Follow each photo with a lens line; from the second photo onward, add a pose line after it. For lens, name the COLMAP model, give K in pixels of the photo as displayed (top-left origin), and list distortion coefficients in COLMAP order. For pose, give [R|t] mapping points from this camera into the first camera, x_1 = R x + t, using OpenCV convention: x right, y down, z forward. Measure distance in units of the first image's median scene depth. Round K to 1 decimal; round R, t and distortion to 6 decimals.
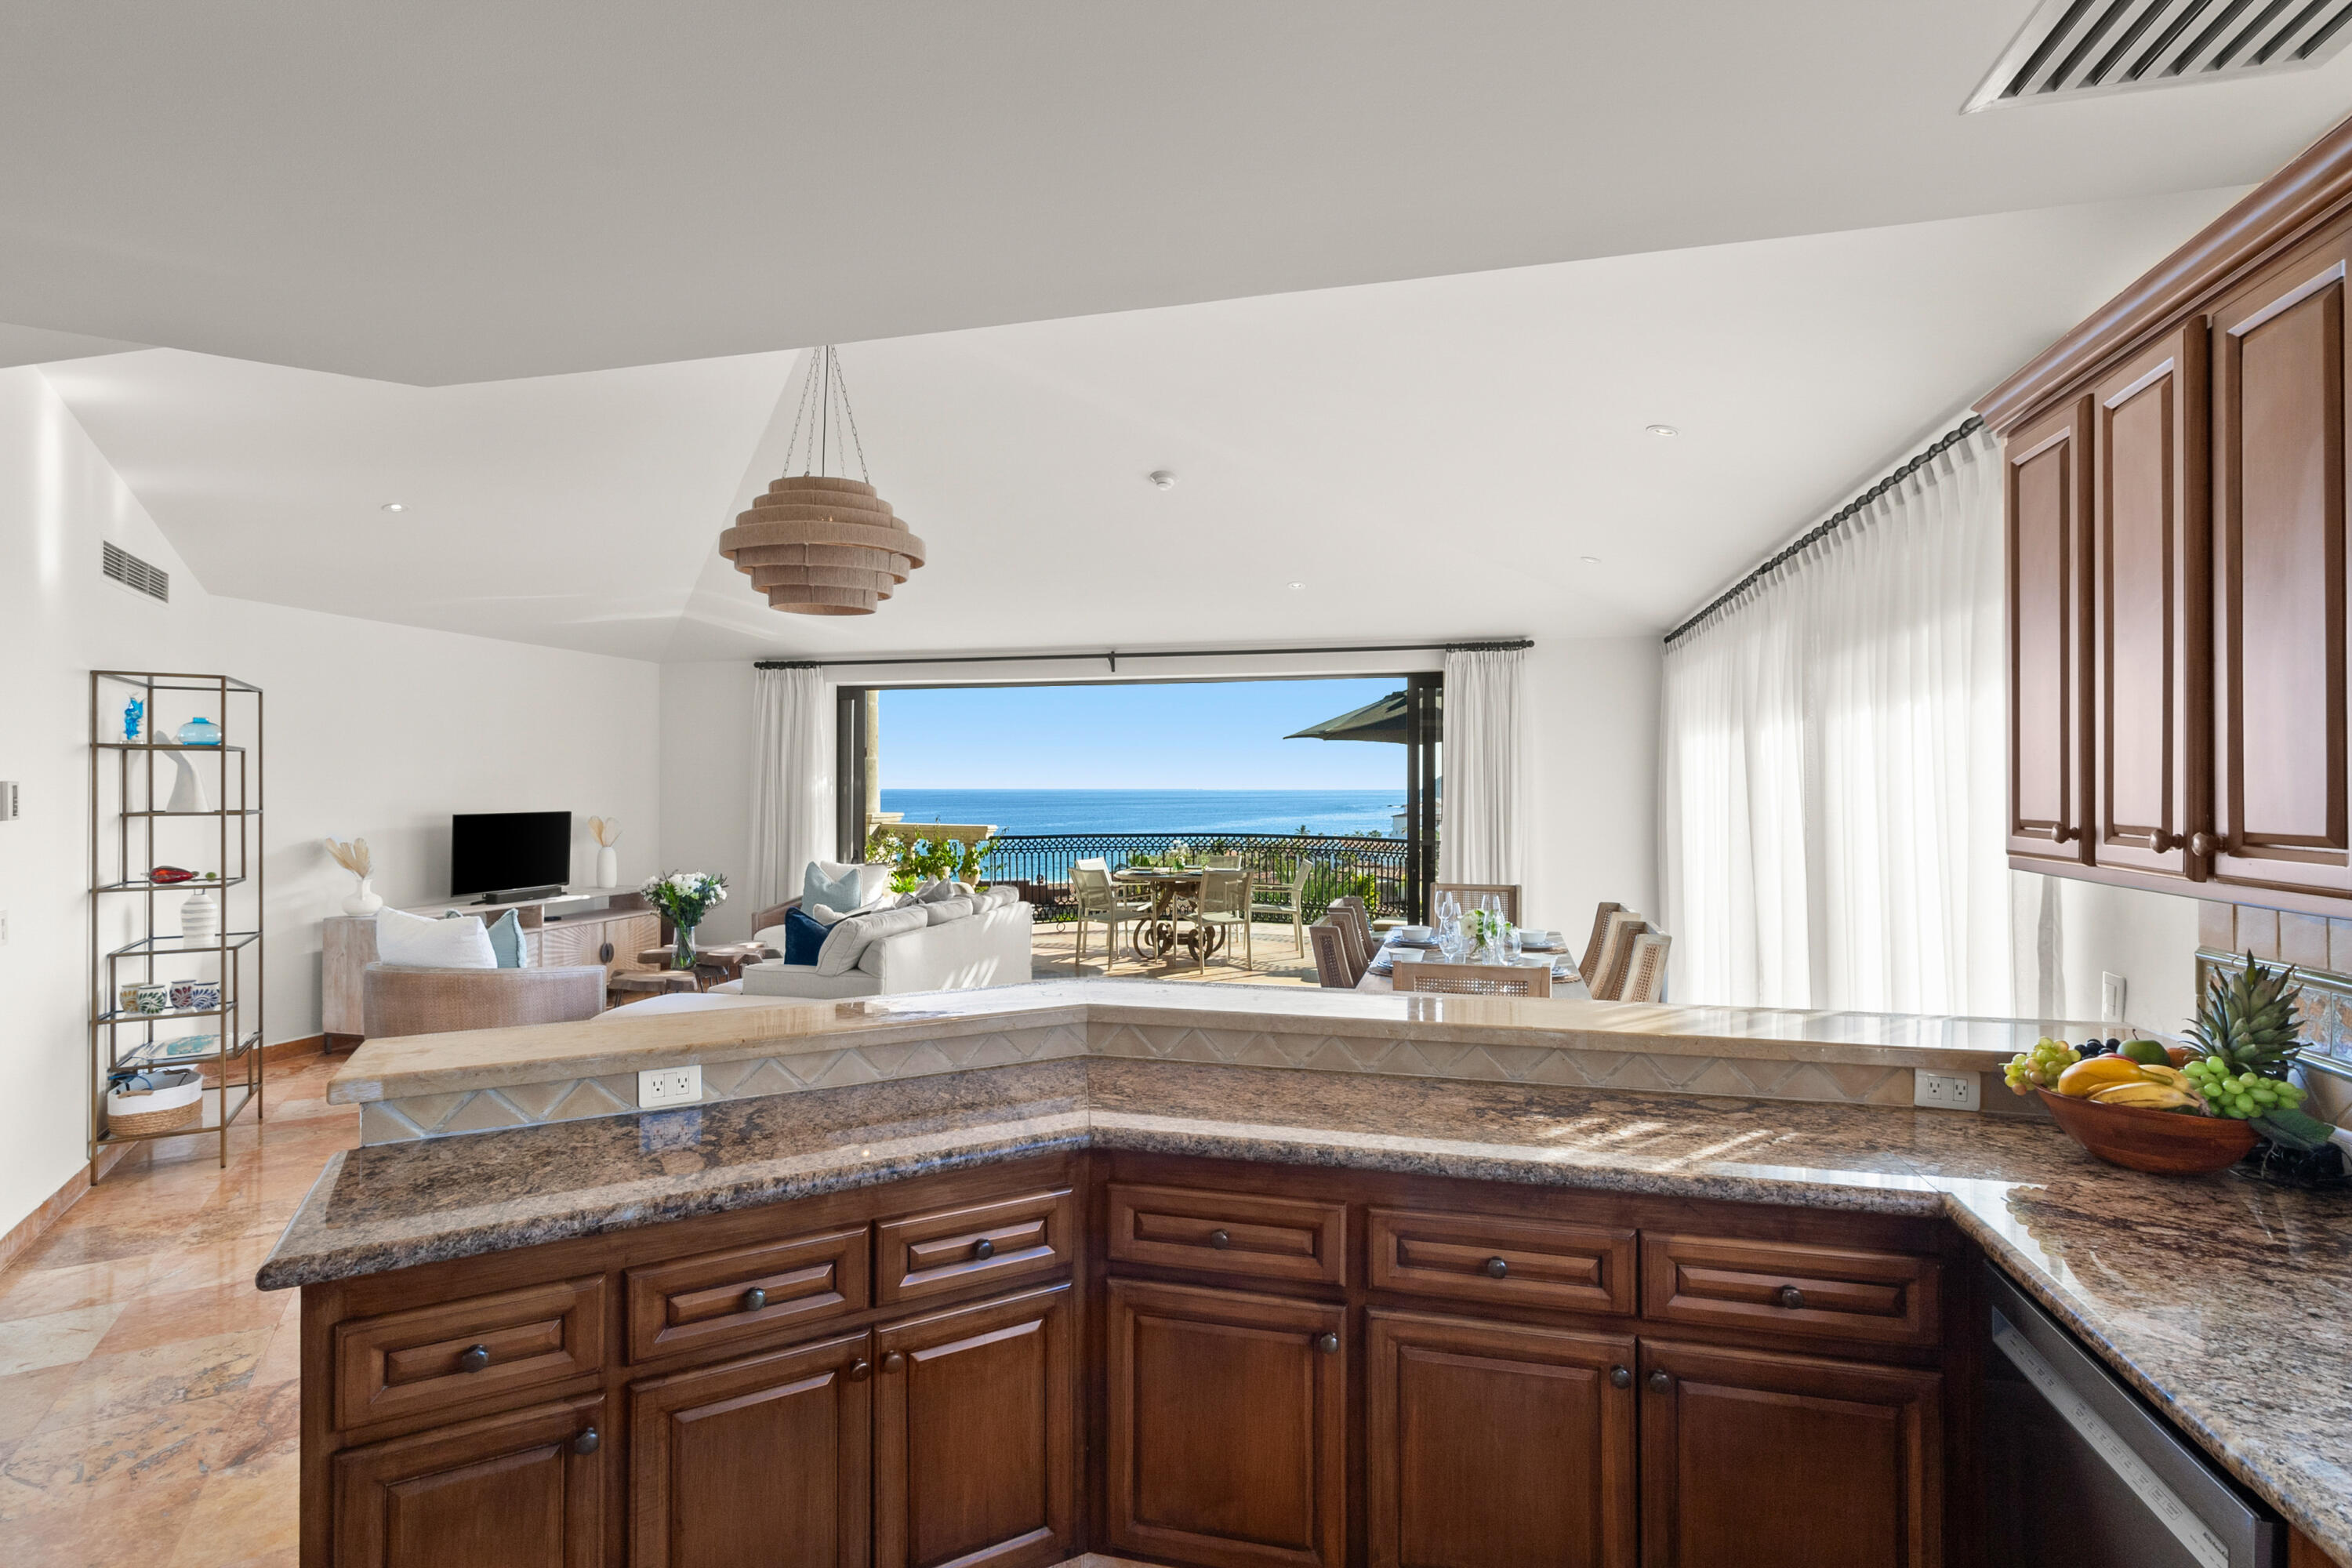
lens RADIAL K [[1102.3, 0, 1198.2], [0, 1102.3, 778.2], [0, 0, 1]] dist [-0.003671, 0.001290]
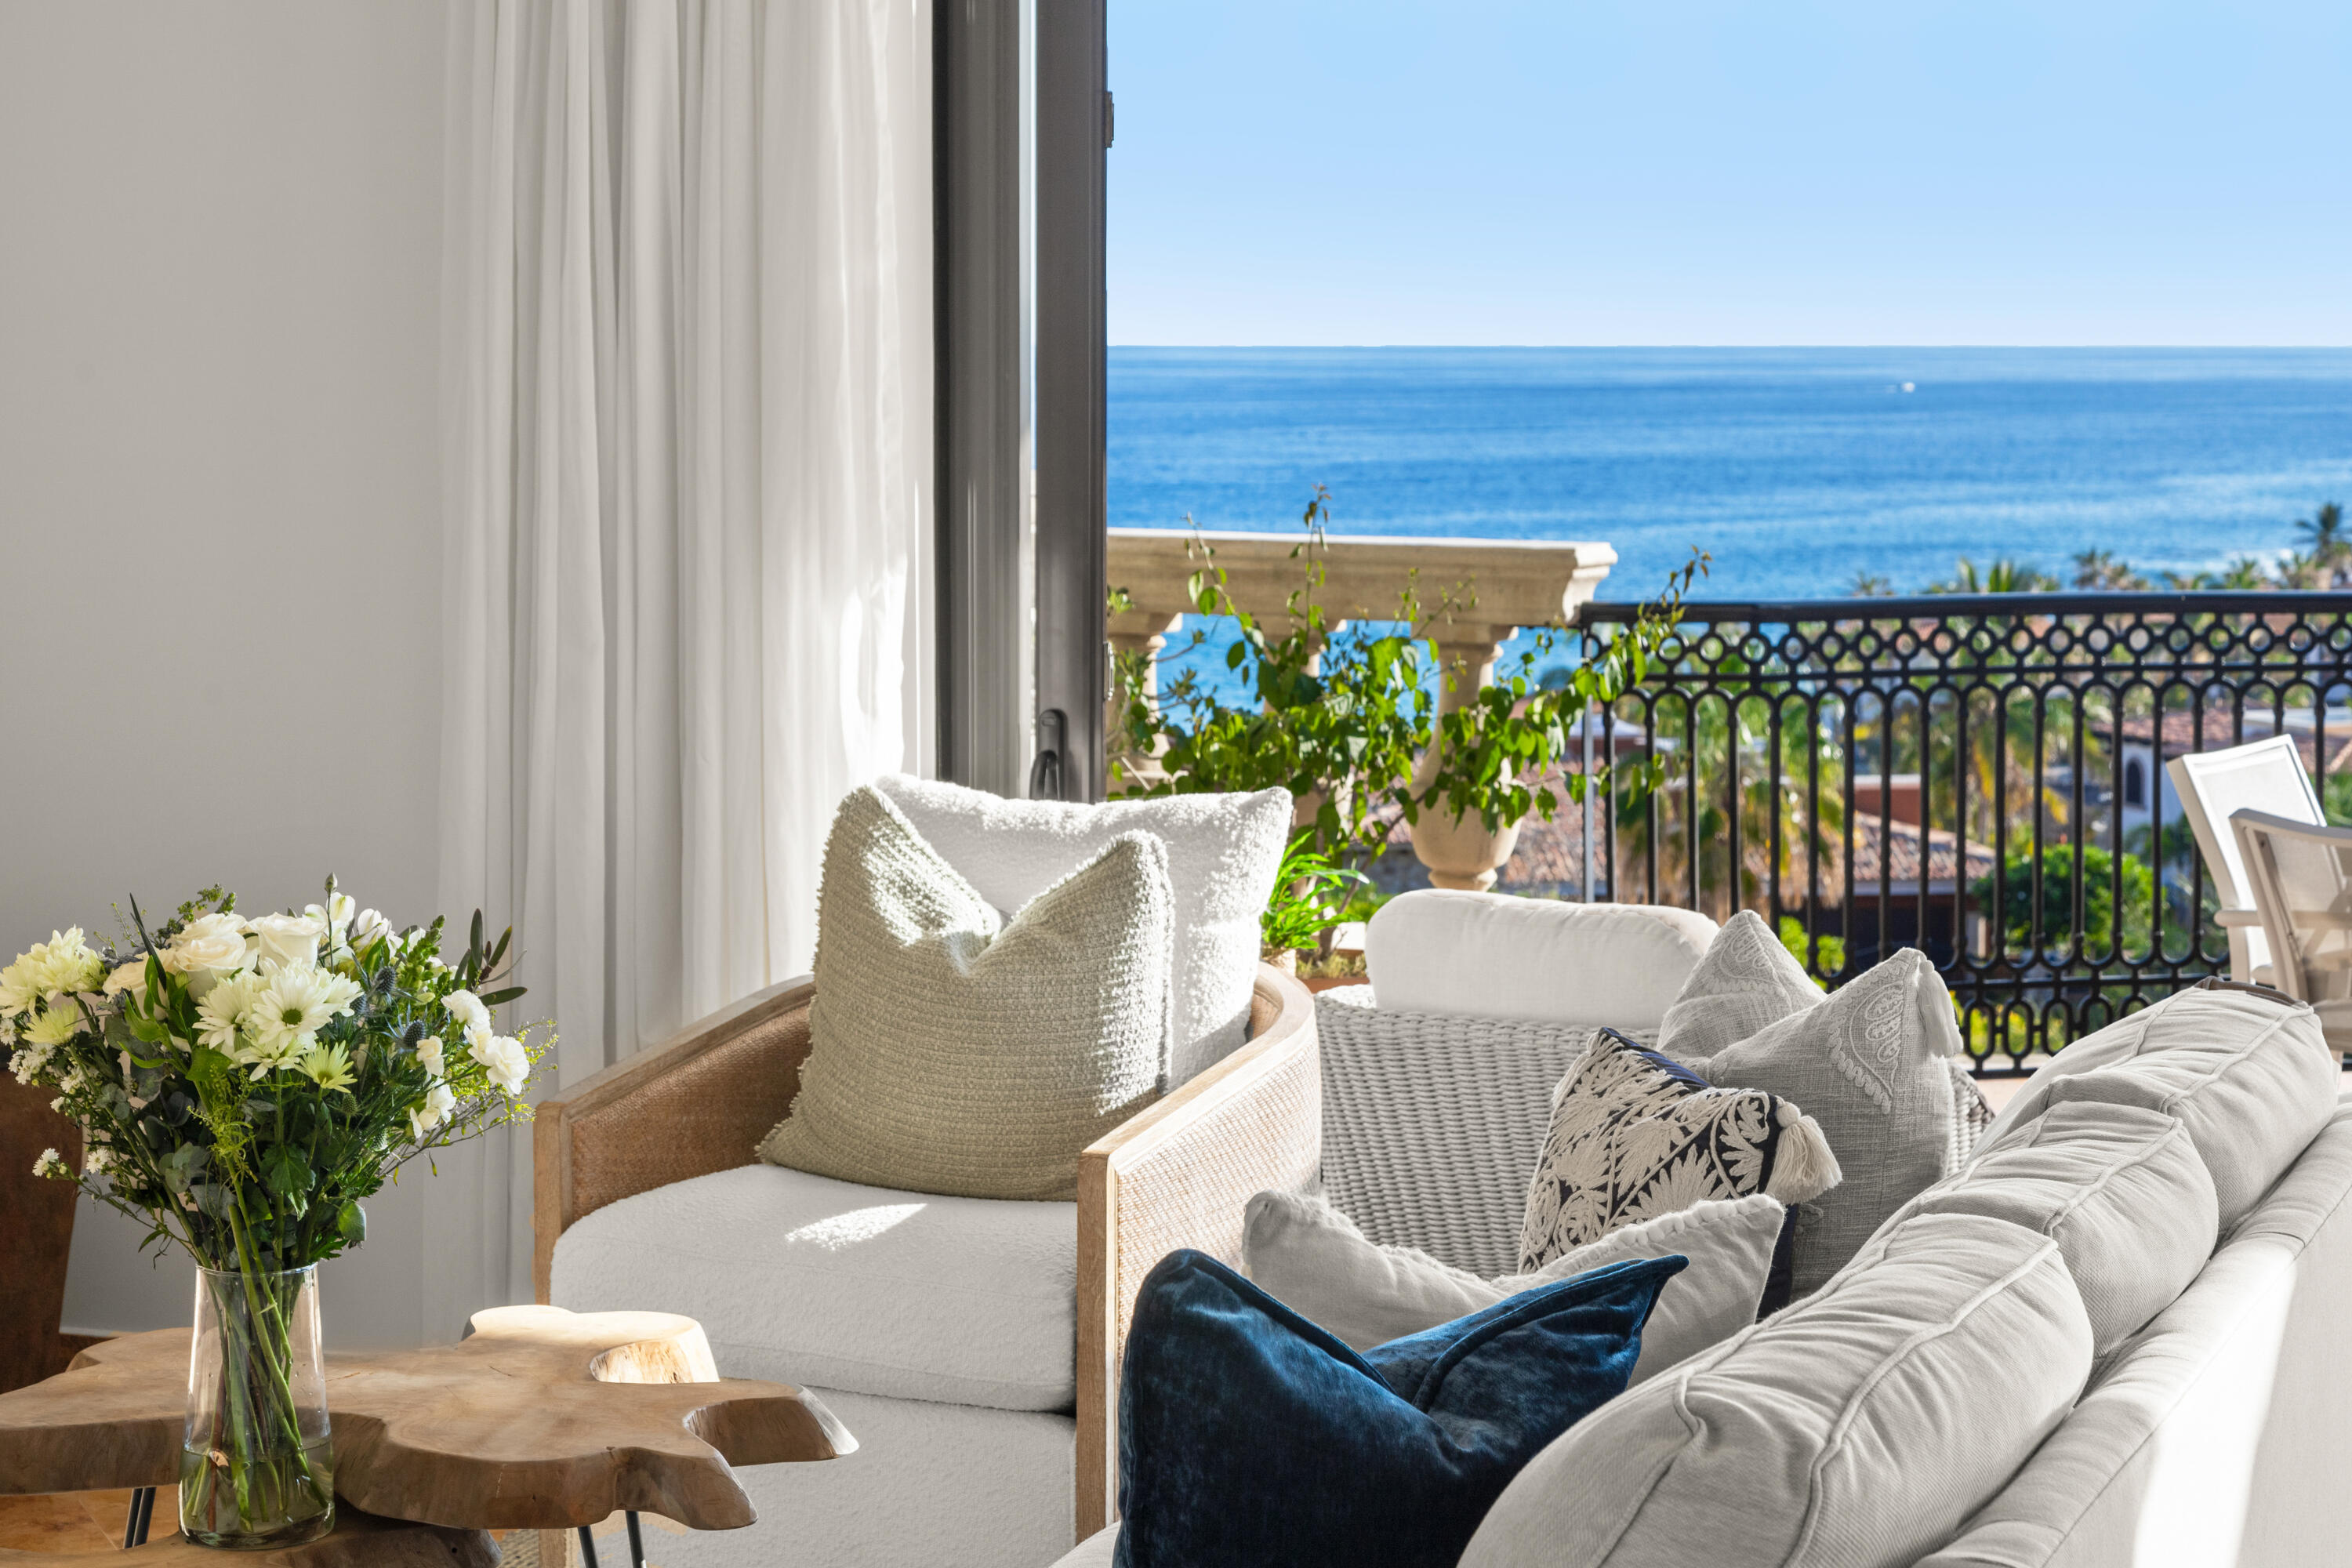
lens RADIAL K [[4596.3, 0, 1179.9], [0, 4596.3, 784.8], [0, 0, 1]] dist [0.040342, 0.000000]
pose [[0.990358, 0.012677, -0.137950, -0.199956], [0.002011, 0.994384, 0.105815, 0.002217], [0.138517, -0.105072, 0.984771, 0.316159]]
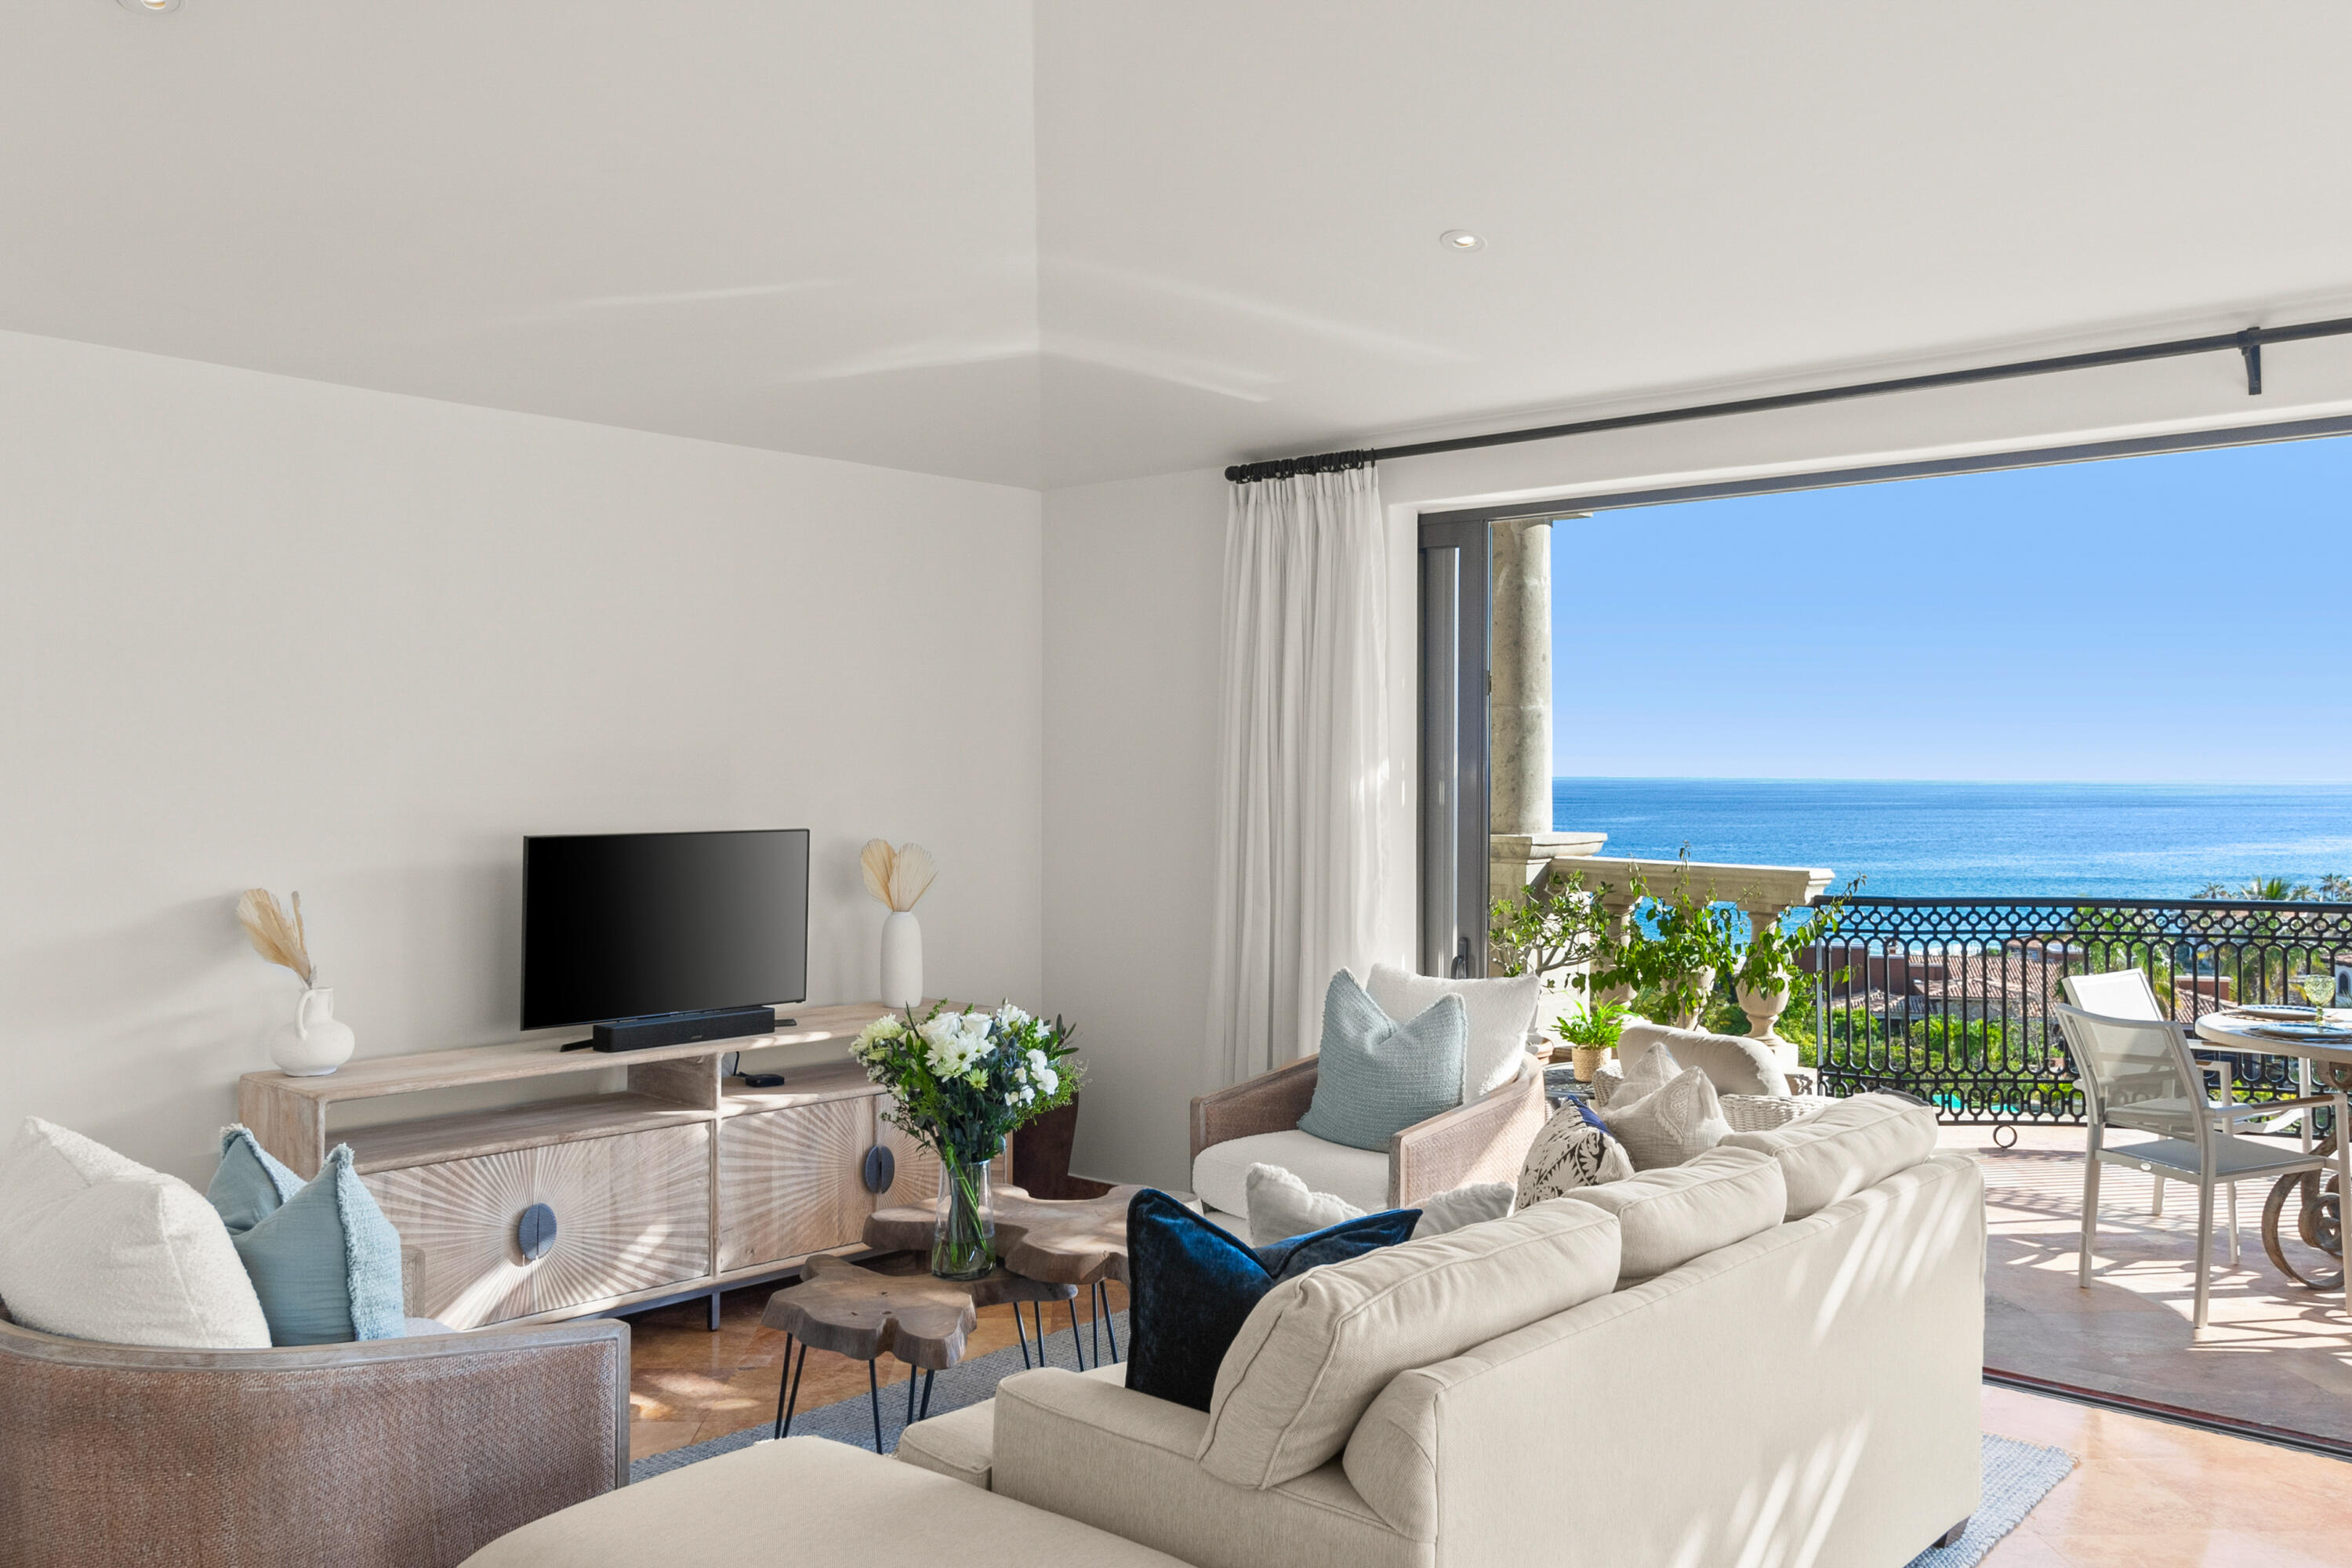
lens RADIAL K [[1865.0, 0, 1187.5], [0, 1865.0, 771.3], [0, 0, 1]] dist [-0.018510, -0.006274]
pose [[0.877490, 0.001003, -0.479593, -0.085761], [0.002207, 0.999979, 0.006130, 0.003150], [0.479589, -0.006437, 0.877470, 0.392960]]
